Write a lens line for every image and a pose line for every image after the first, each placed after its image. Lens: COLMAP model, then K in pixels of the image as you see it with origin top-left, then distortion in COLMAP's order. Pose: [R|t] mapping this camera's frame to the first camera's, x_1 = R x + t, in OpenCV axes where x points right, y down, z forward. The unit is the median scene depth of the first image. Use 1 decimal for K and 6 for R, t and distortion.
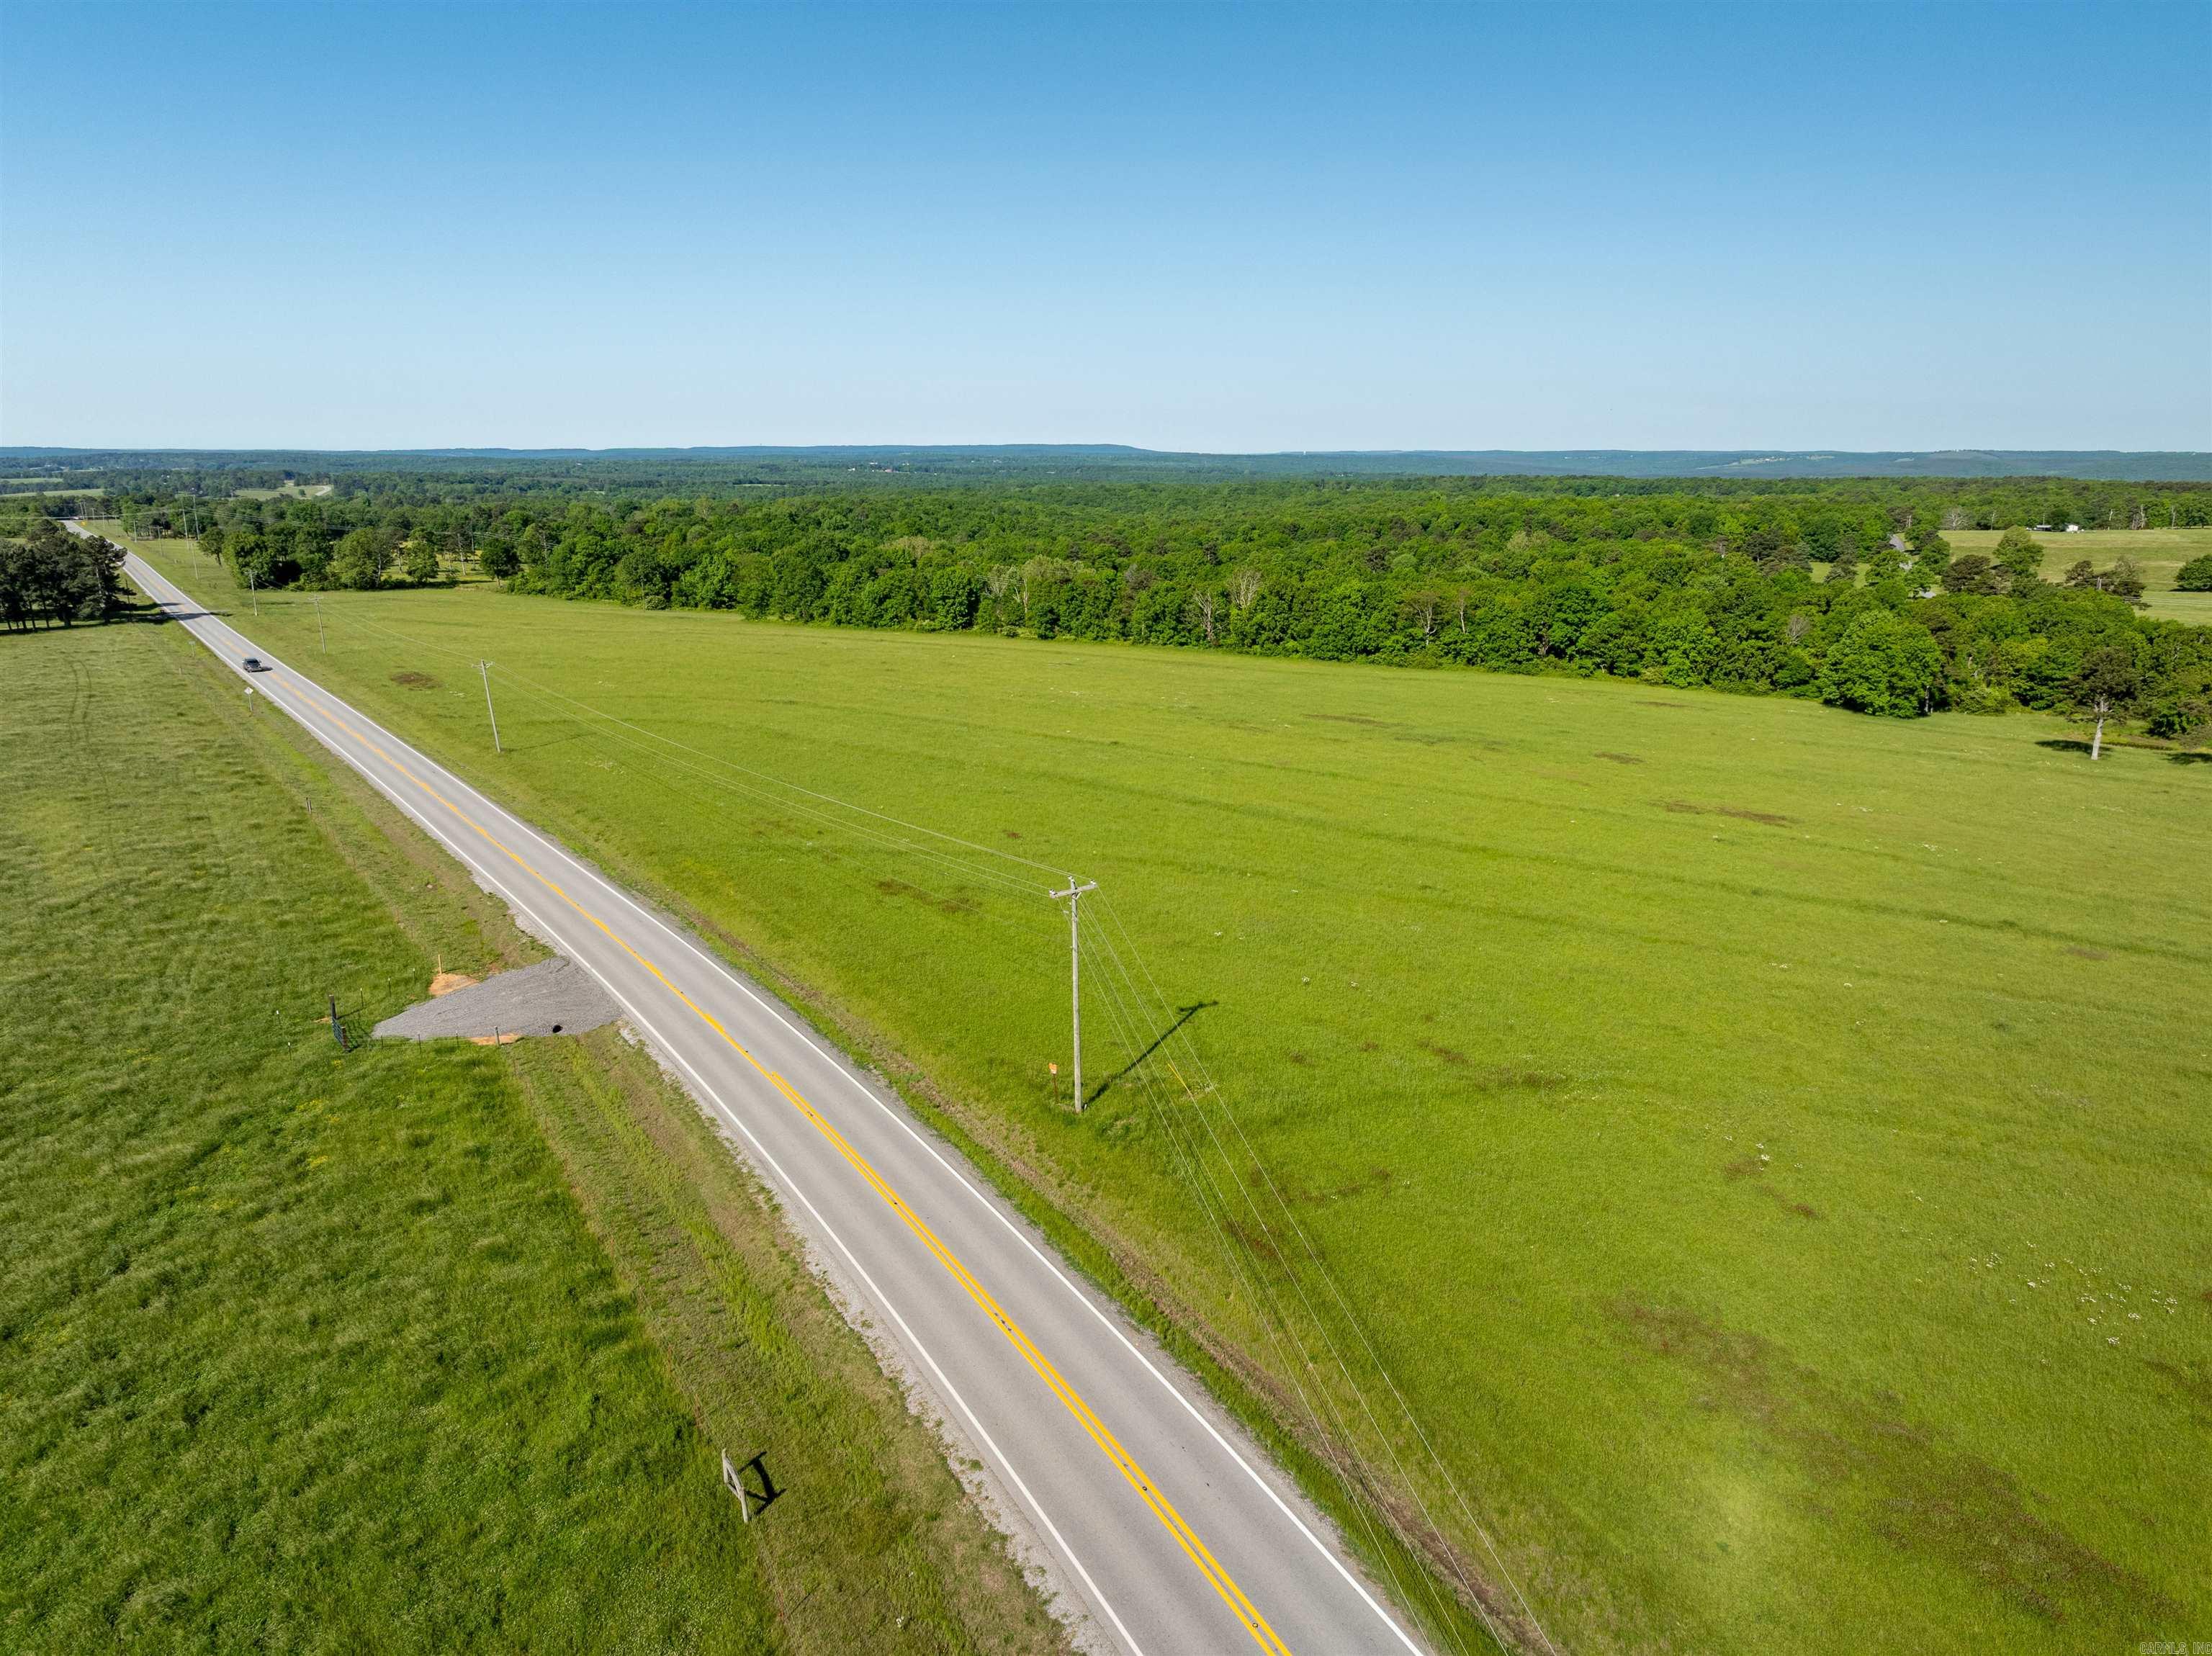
lens RADIAL K [[1545.3, 0, 1102.5], [0, 1545.3, 834.2], [0, 0, 1]] dist [-0.031065, 0.046326]
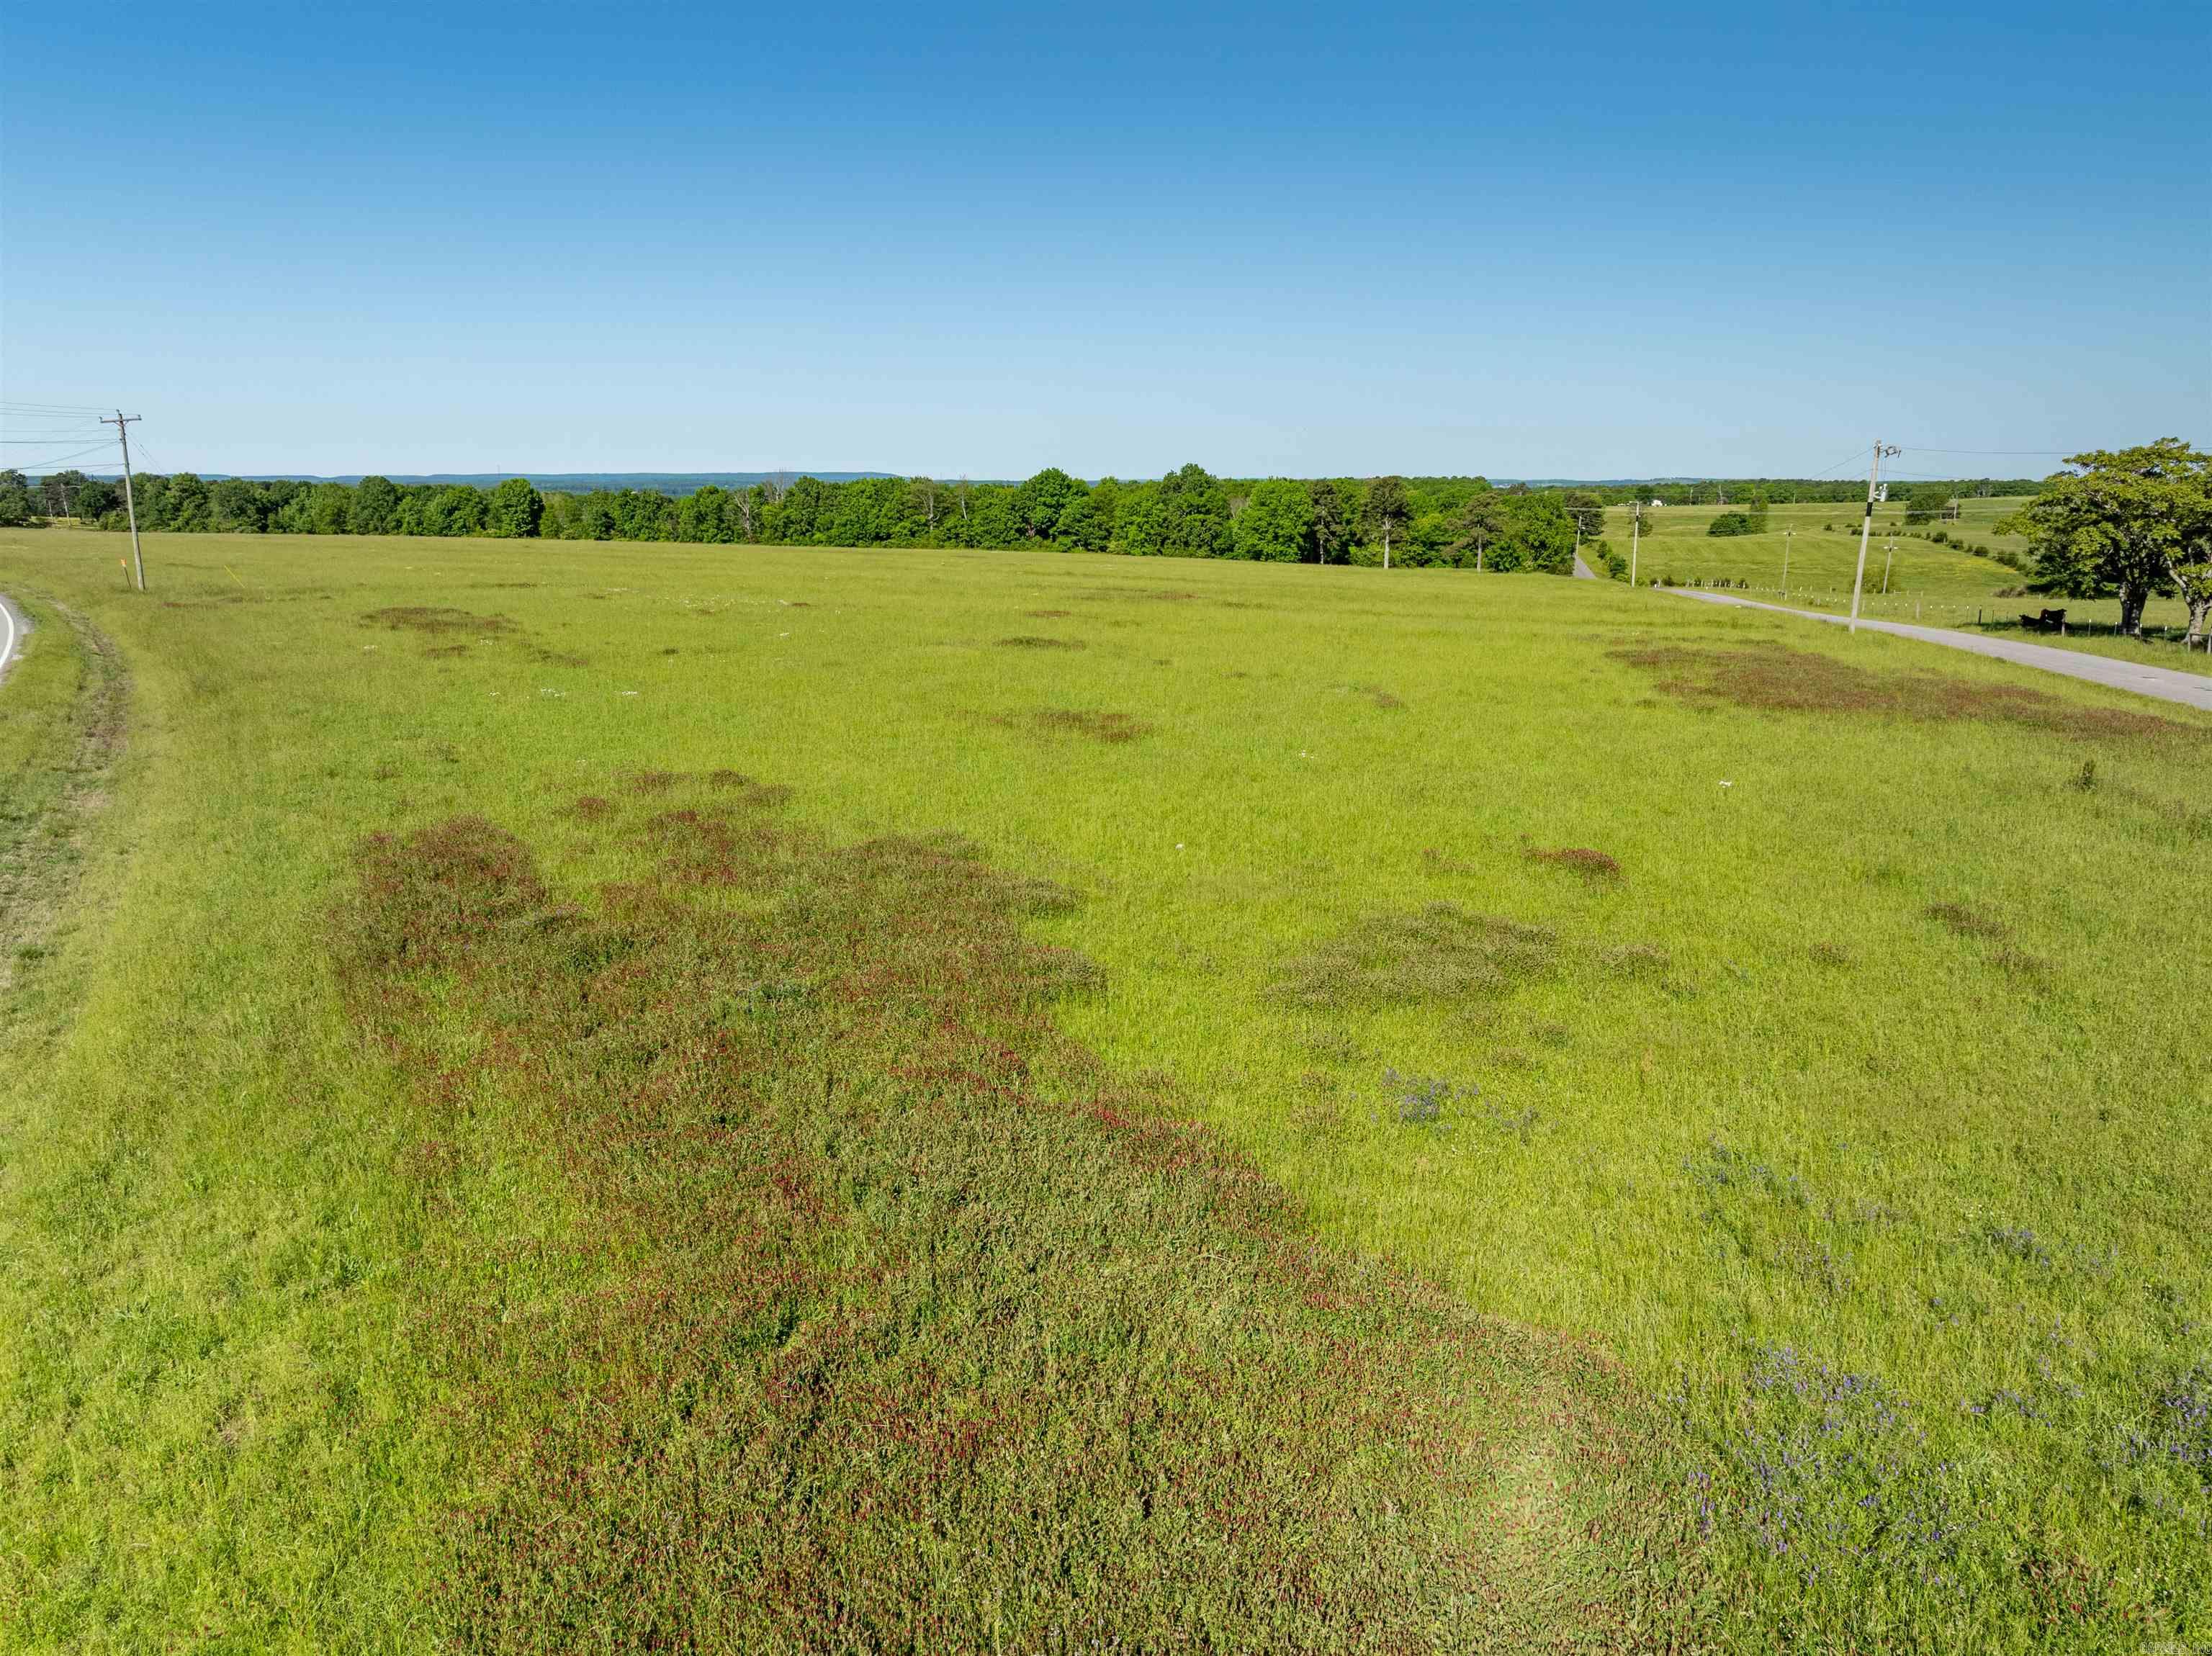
lens RADIAL K [[1545.3, 0, 1100.6], [0, 1545.3, 832.5], [0, 0, 1]] dist [-0.031065, 0.046326]
pose [[0.989529, -0.031540, 0.140844, 0.154109], [0.034251, 0.999271, -0.016868, 0.109680], [-0.140210, 0.021515, 0.989888, -0.109776]]
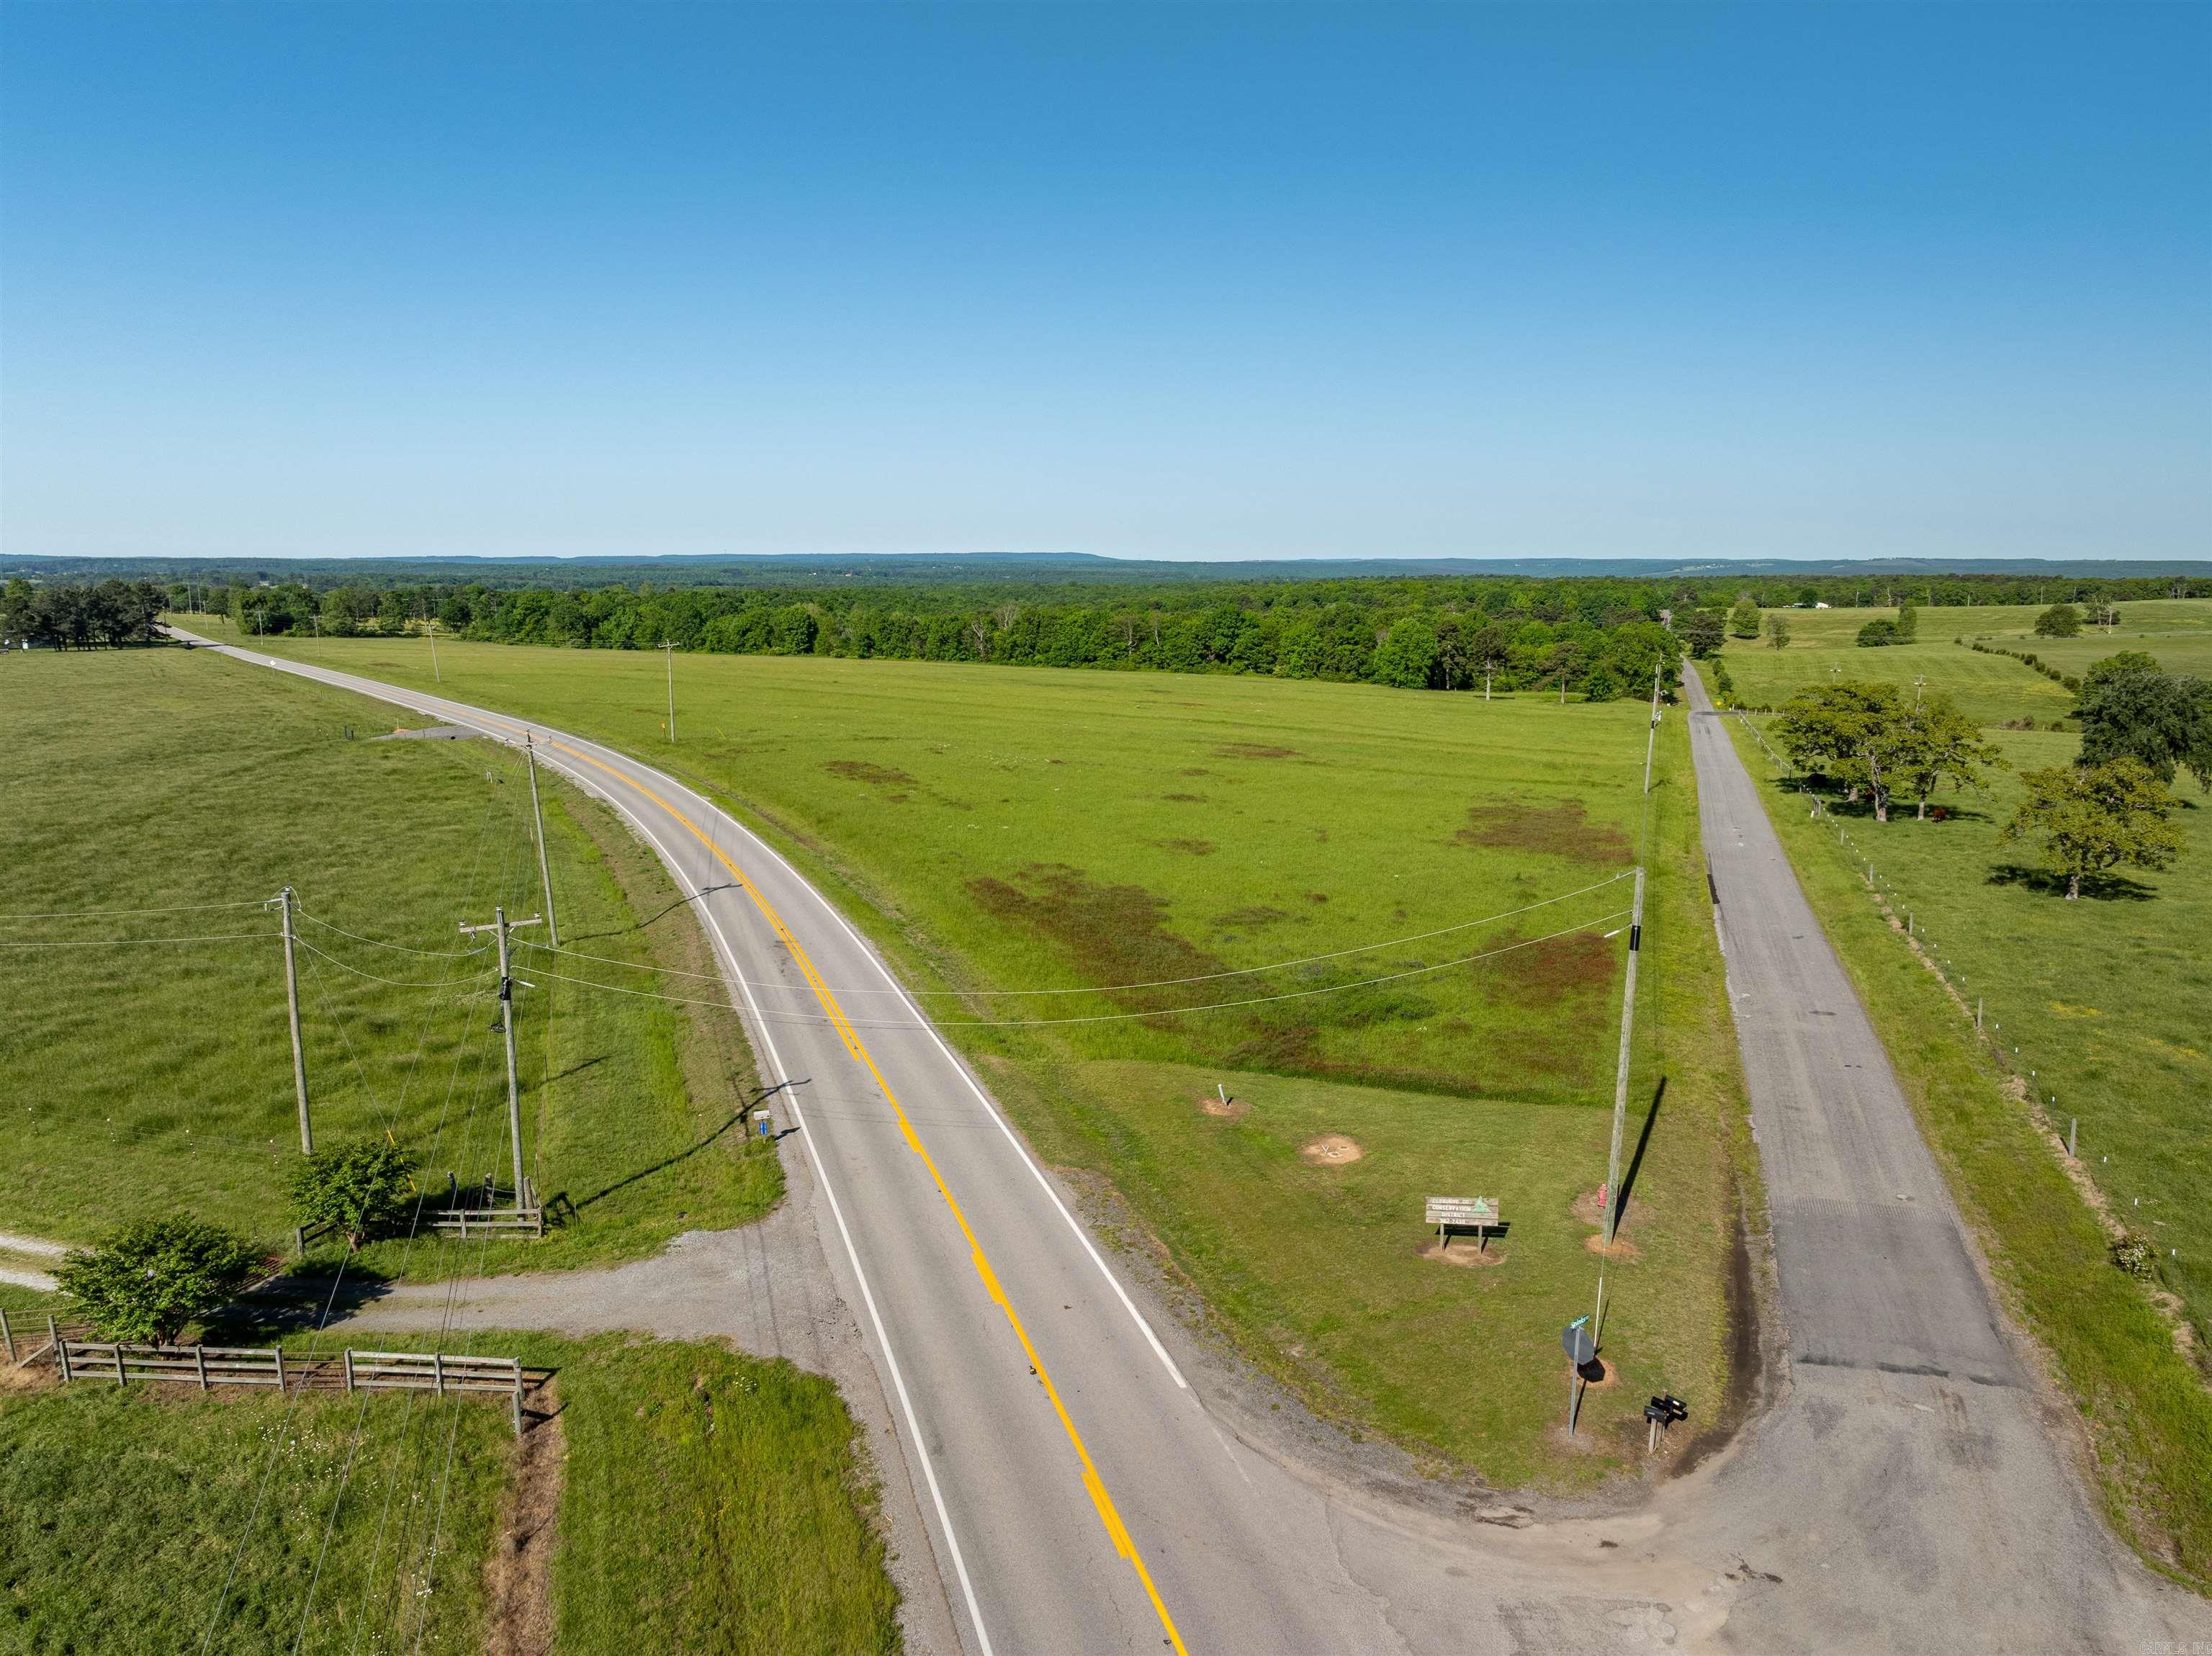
lens RADIAL K [[1545.3, 0, 1106.8], [0, 1545.3, 820.1], [0, 0, 1]] dist [-0.031065, 0.046326]
pose [[0.999727, -0.004083, 0.023011, 0.145217], [0.005832, 0.997058, -0.076435, 0.118543], [-0.022631, 0.076548, 0.996809, -0.327672]]
